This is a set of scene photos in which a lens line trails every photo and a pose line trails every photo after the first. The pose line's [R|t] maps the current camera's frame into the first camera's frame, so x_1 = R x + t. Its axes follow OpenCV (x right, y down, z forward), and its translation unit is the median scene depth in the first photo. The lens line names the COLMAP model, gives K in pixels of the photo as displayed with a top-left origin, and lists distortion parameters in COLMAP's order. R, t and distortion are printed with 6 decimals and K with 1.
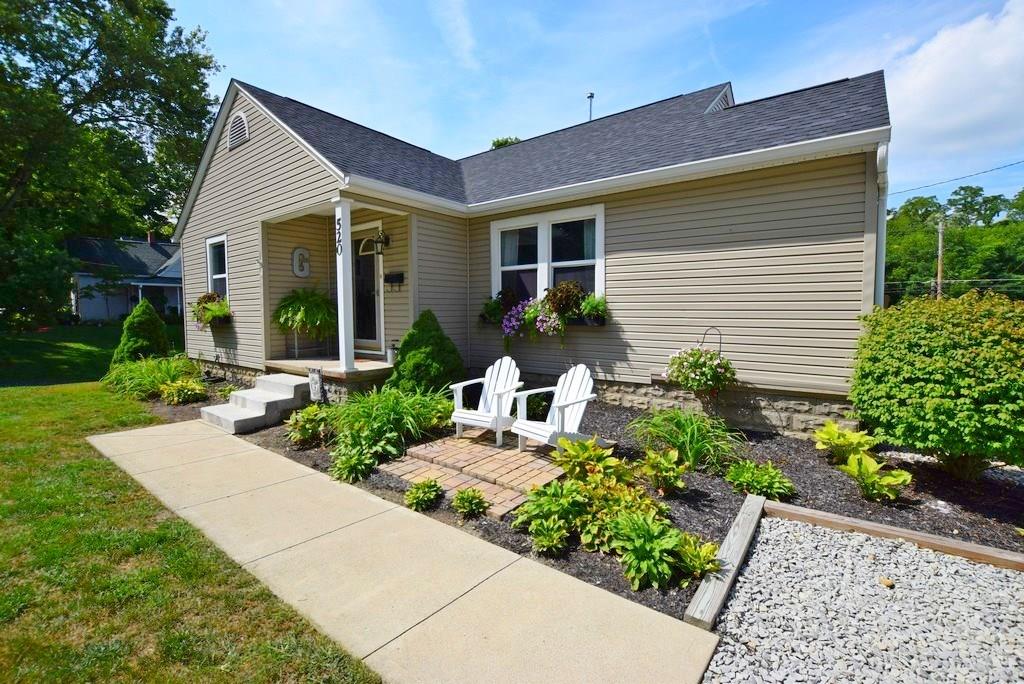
lens RADIAL K [[447.3, 0, 512.0], [0, 447.3, 342.0], [0, 0, 1]] dist [-0.031563, 0.001545]
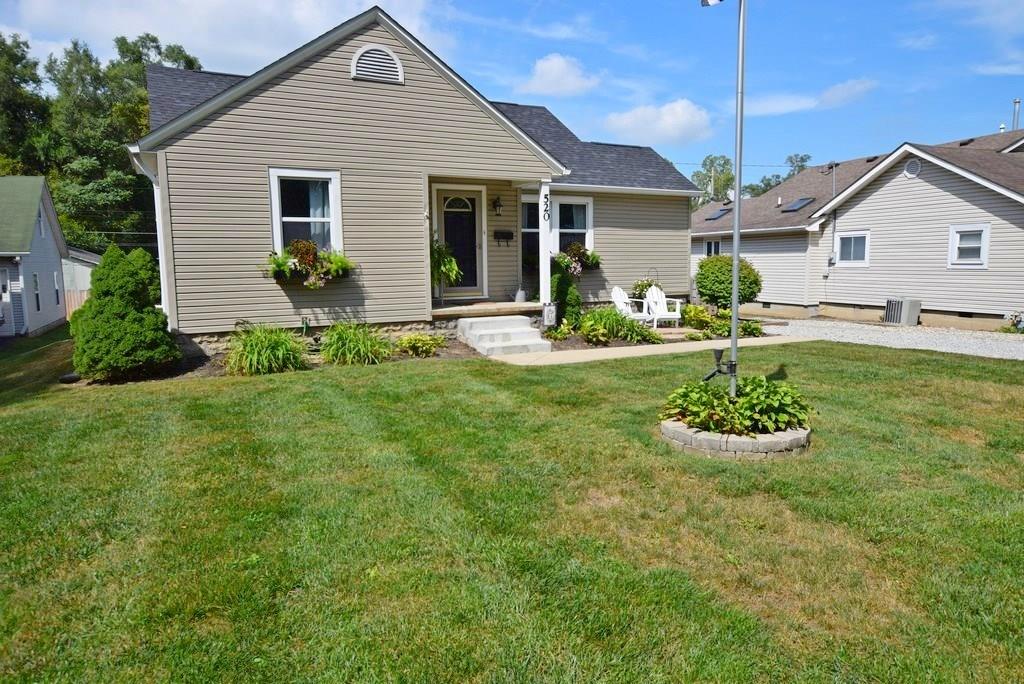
lens RADIAL K [[660.7, 0, 512.0], [0, 660.7, 342.0], [0, 0, 1]] dist [-0.001678, 0.003620]
pose [[0.423217, -0.113399, 0.898904, -2.177709], [0.071954, 0.993210, 0.091419, -0.014420], [-0.903167, 0.025990, 0.428502, 0.206683]]
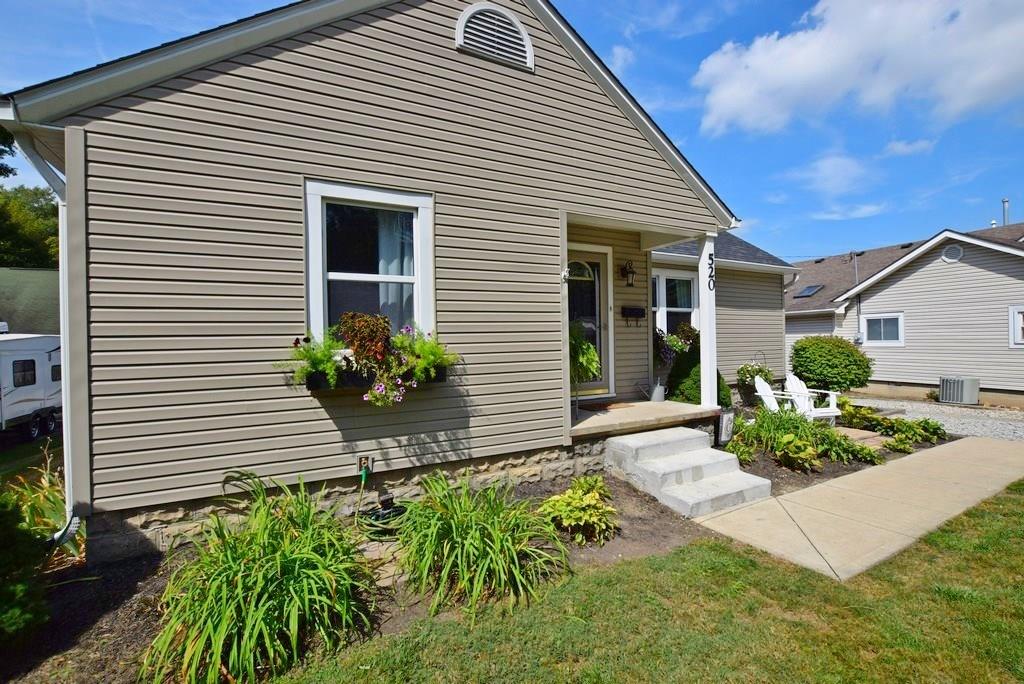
lens RADIAL K [[447.3, 0, 512.0], [0, 447.3, 342.0], [0, 0, 1]] dist [-0.031563, 0.001545]
pose [[0.420776, -0.008088, 0.907129, -1.371021], [0.078867, 0.996500, -0.027698, -0.082084], [-0.903730, 0.083198, 0.419941, 0.929522]]
